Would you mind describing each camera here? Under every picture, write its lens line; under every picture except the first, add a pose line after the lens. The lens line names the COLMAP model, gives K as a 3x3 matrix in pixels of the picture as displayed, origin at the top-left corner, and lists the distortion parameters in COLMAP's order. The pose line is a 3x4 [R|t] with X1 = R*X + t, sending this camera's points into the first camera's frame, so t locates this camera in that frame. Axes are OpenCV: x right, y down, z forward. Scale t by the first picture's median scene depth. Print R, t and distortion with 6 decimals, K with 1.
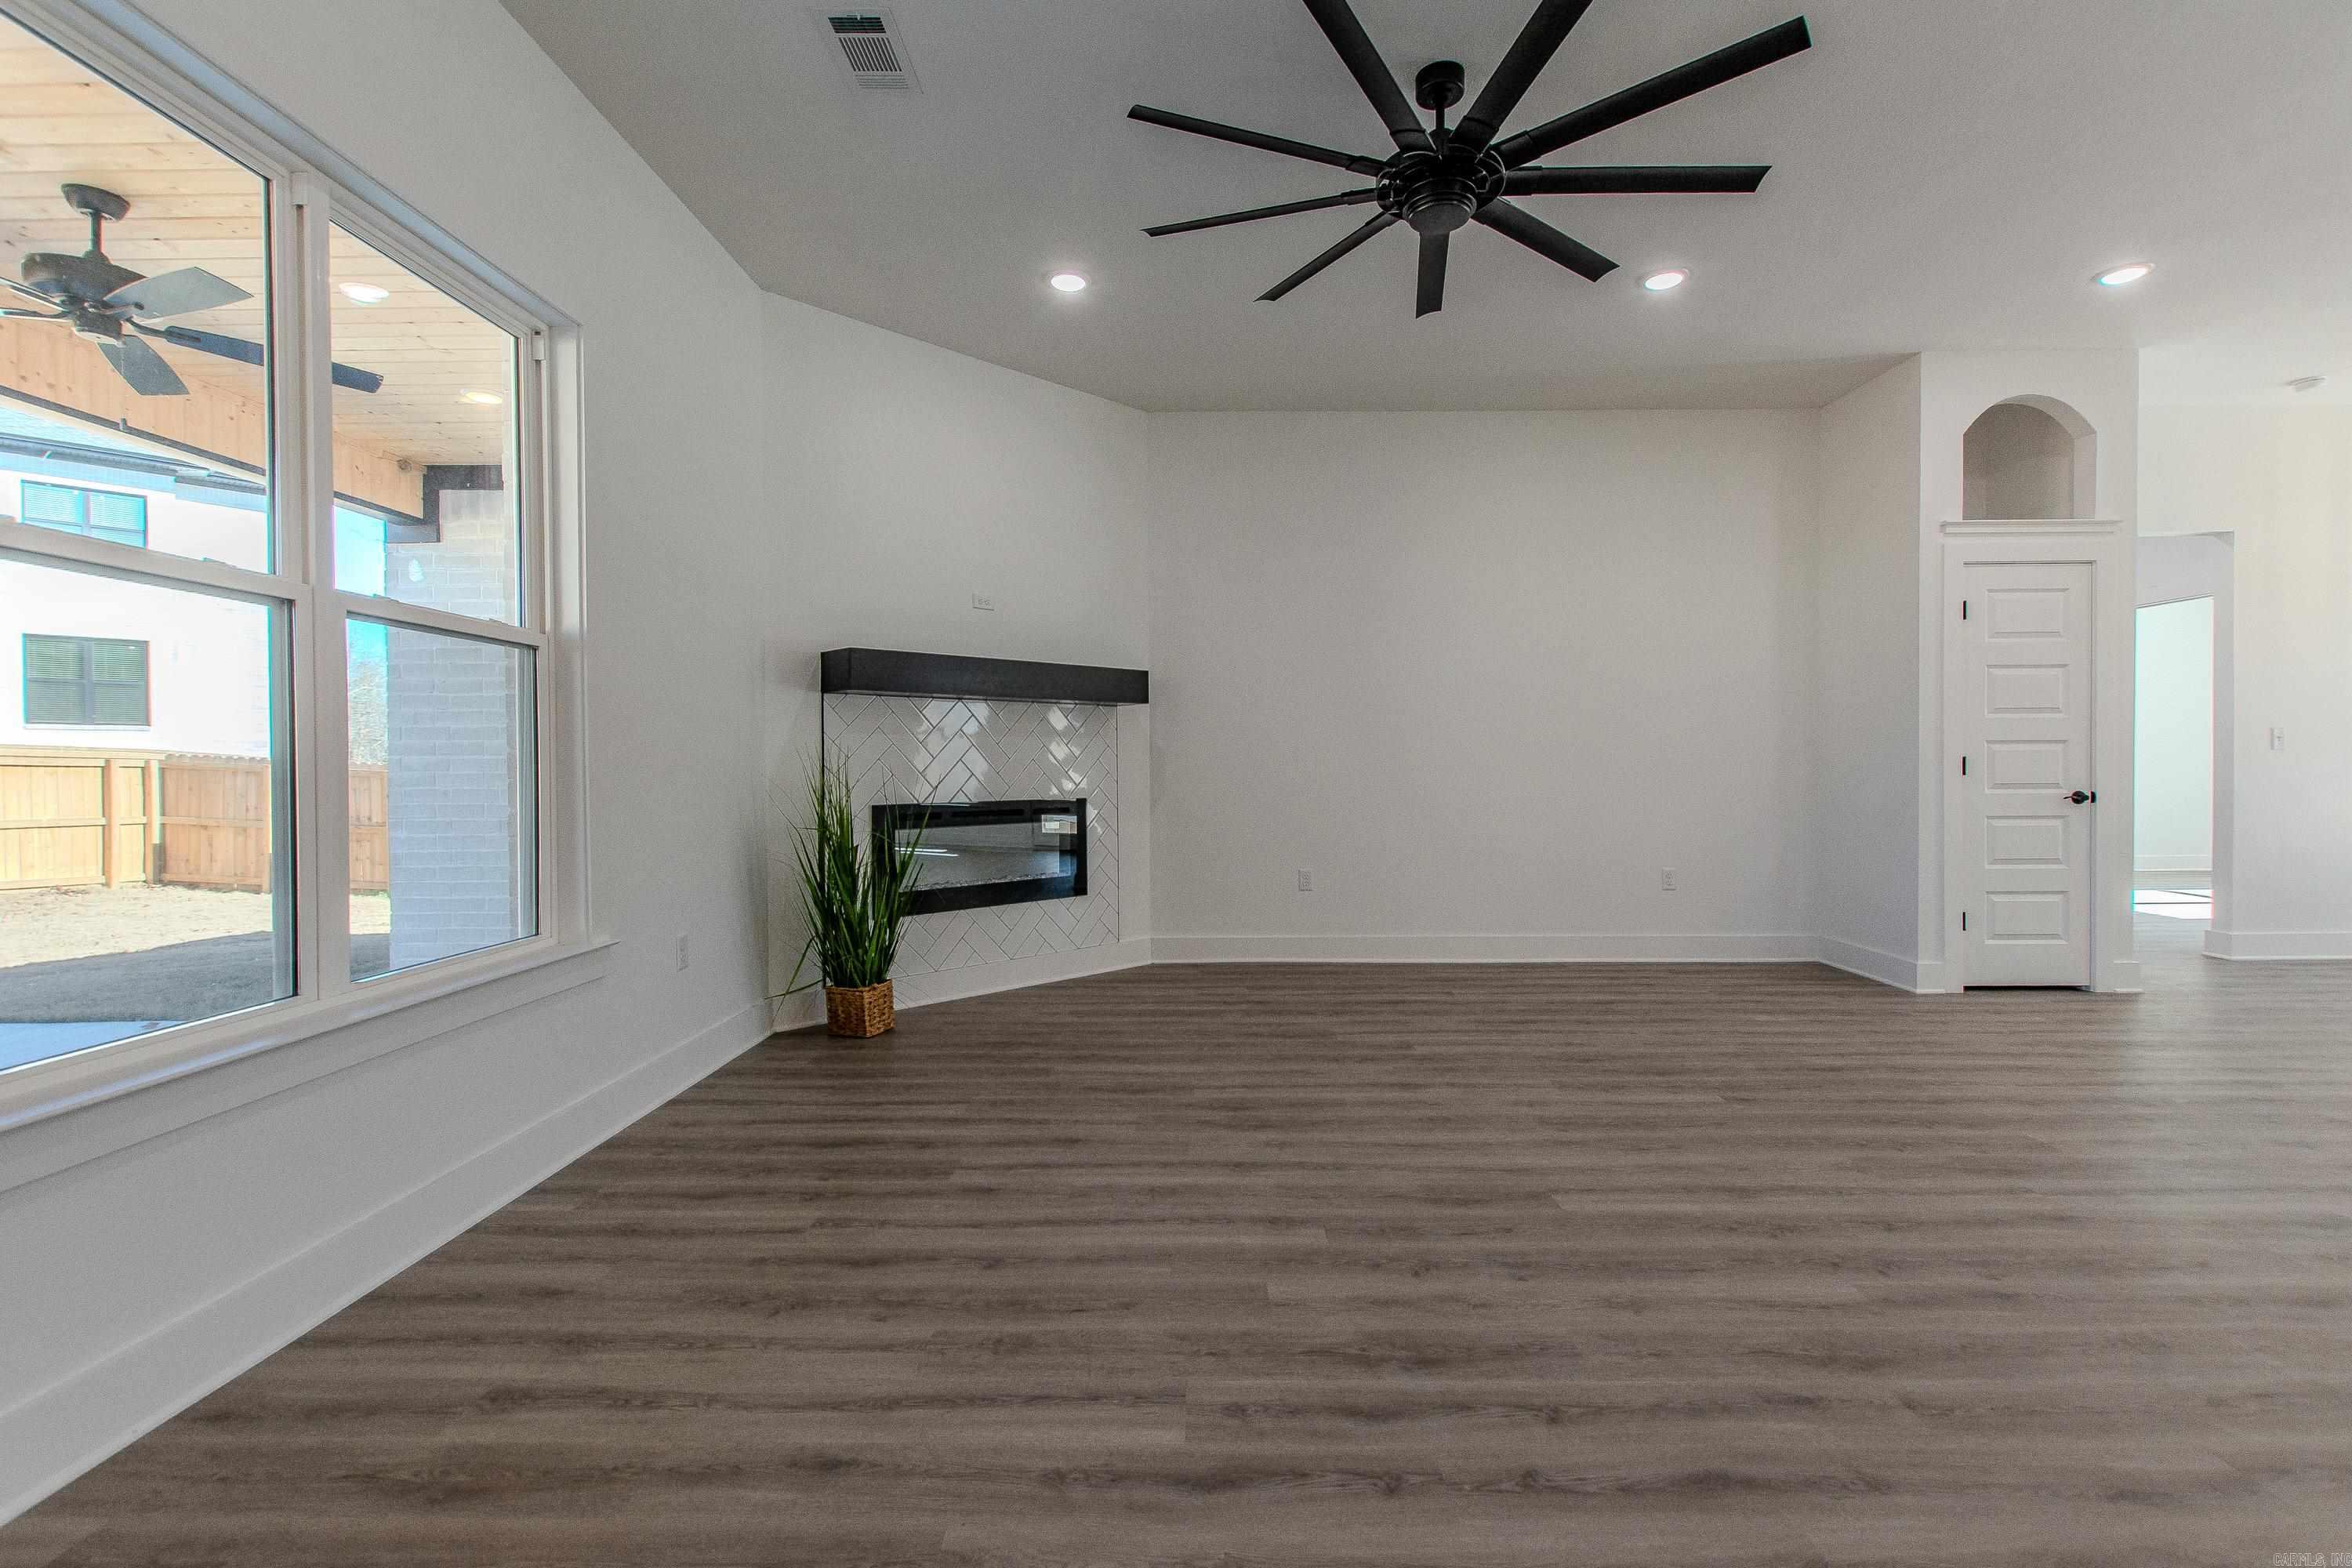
lens RADIAL K [[1042.2, 0, 1186.3], [0, 1042.2, 775.2], [0, 0, 1]] dist [0.007024, -0.003352]
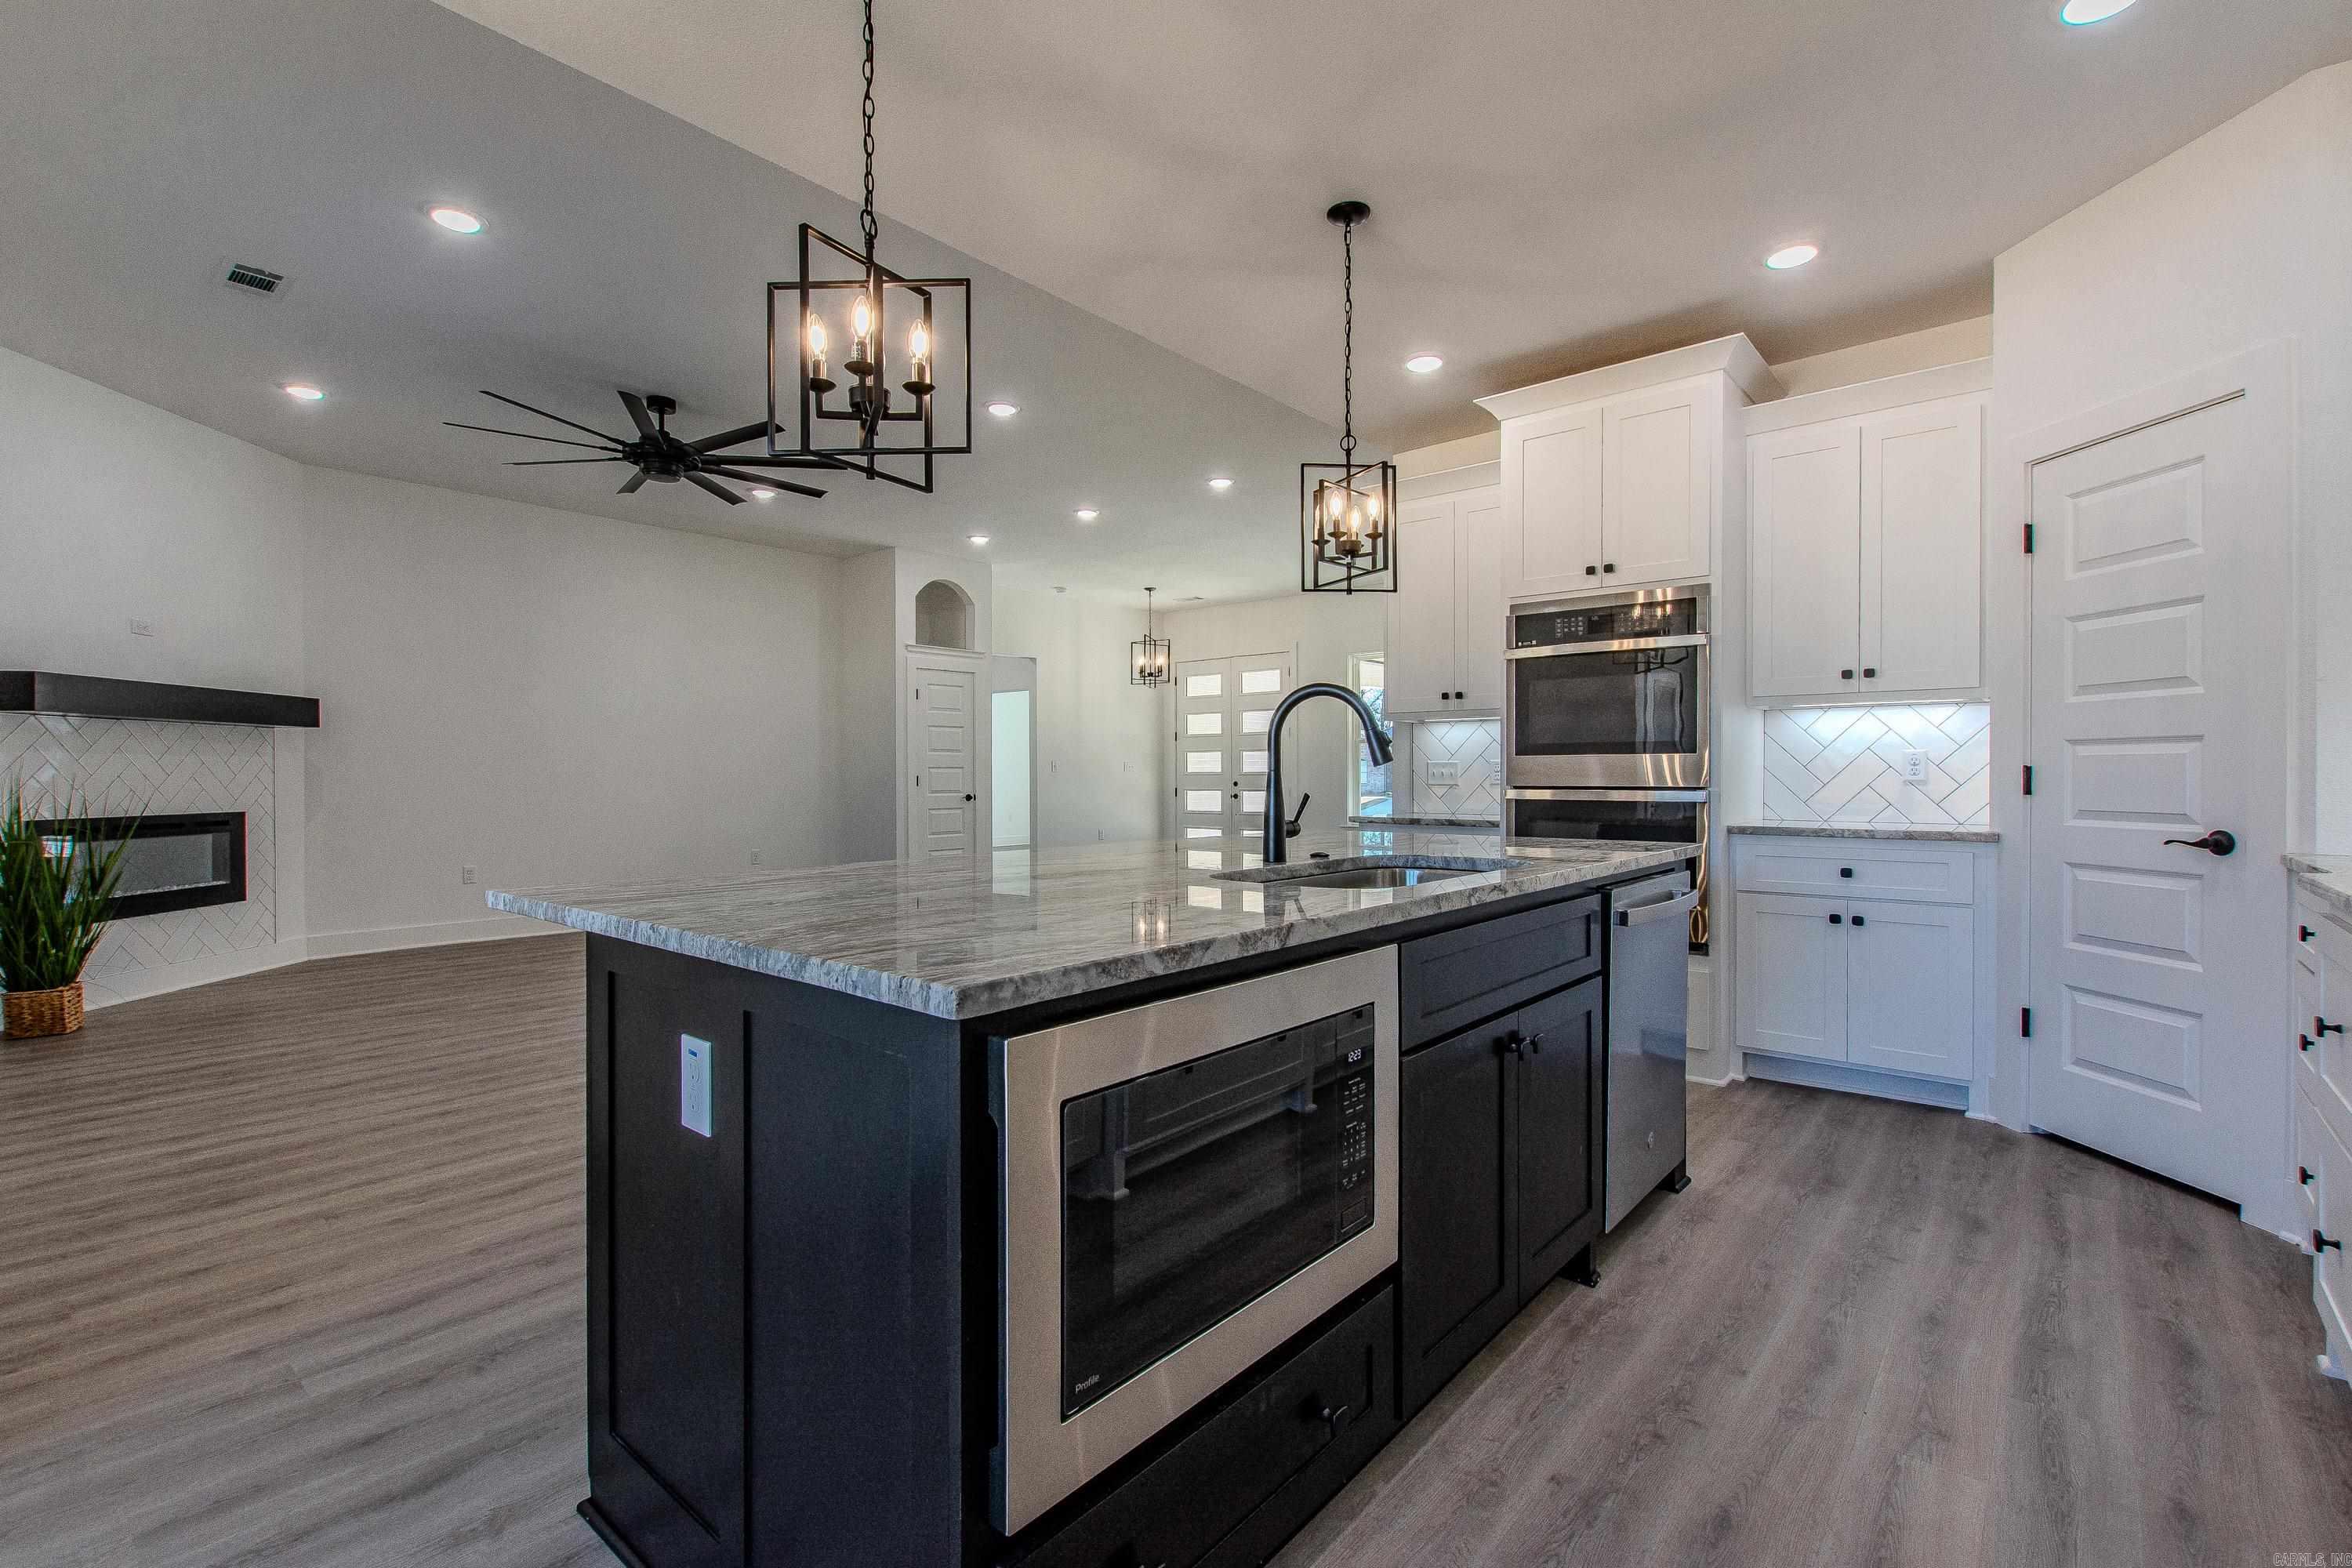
lens RADIAL K [[1042.2, 0, 1185.2], [0, 1042.2, 767.7], [0, 0, 1]] dist [0.007024, -0.003352]
pose [[0.642255, 0.007361, 0.766455, -0.346809], [0.008590, 0.999822, -0.016800, 0.002880], [-0.766443, 0.017374, 0.642078, -0.524176]]
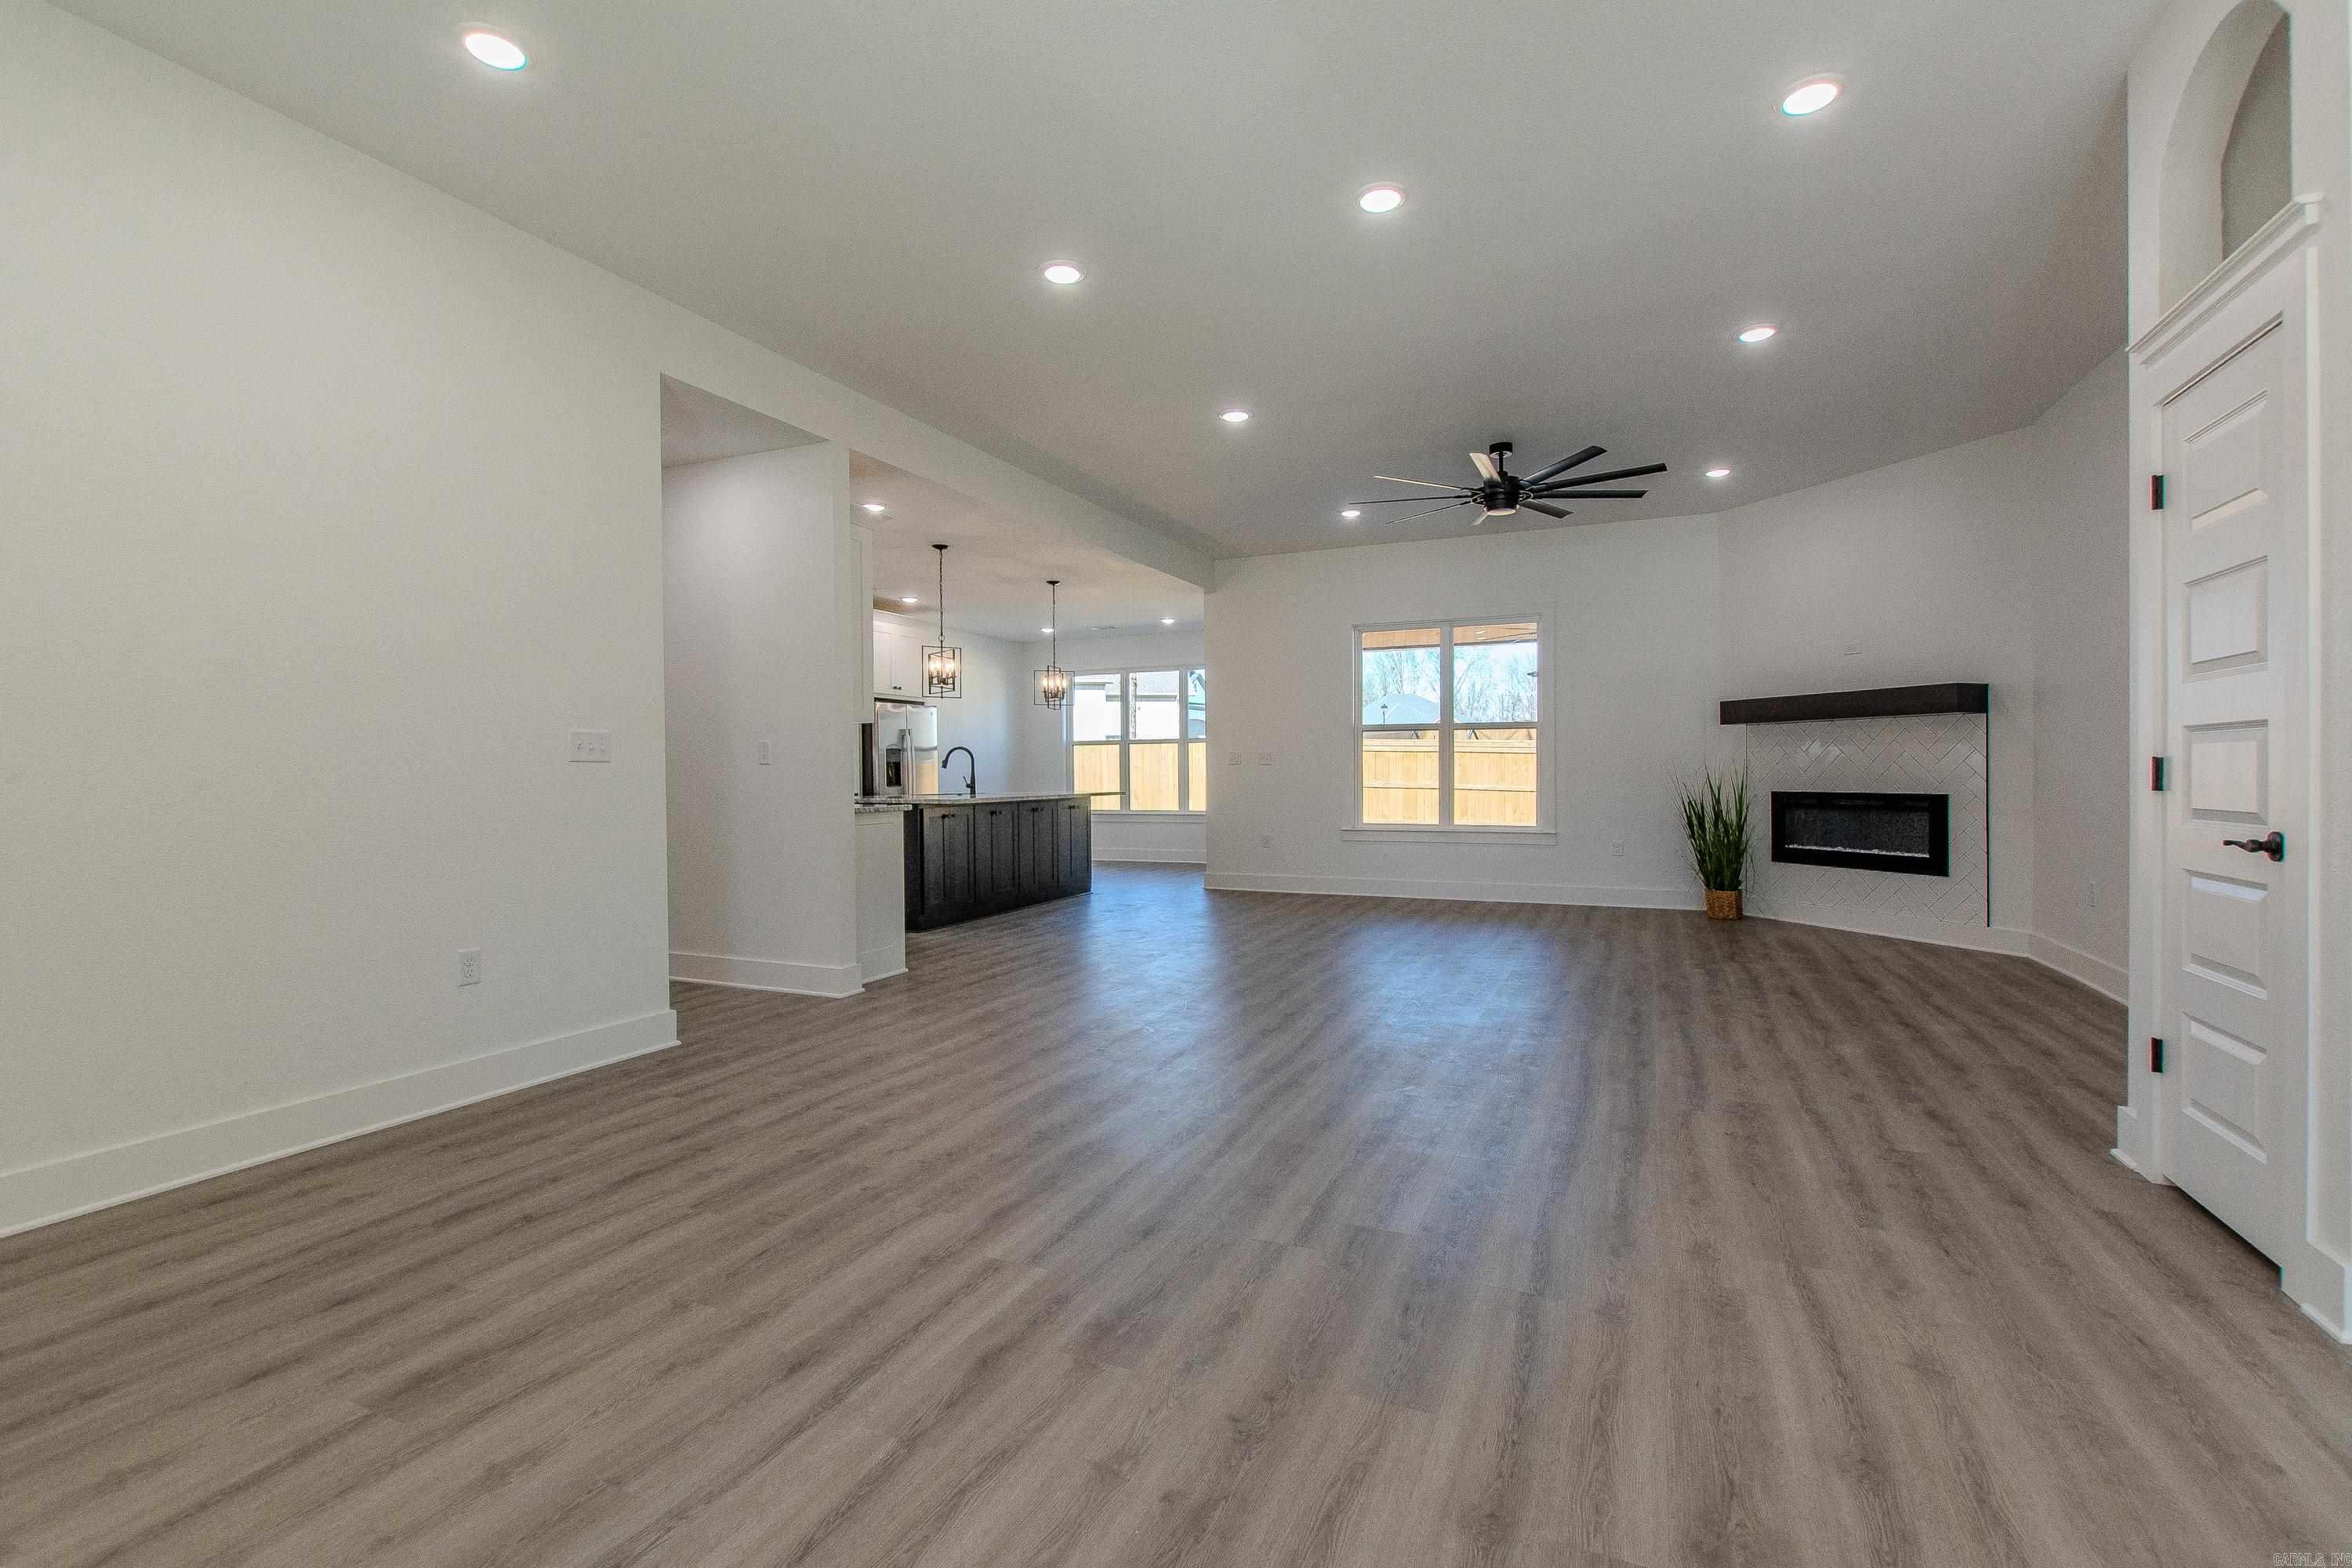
lens RADIAL K [[1042.2, 0, 1188.4], [0, 1042.2, 775.0], [0, 0, 1]] dist [0.007024, -0.003352]
pose [[-0.398769, 0.010324, -0.916993, 1.507827], [-0.000685, 0.999933, 0.011555, -0.013955], [0.917051, 0.005236, -0.398735, 0.783871]]
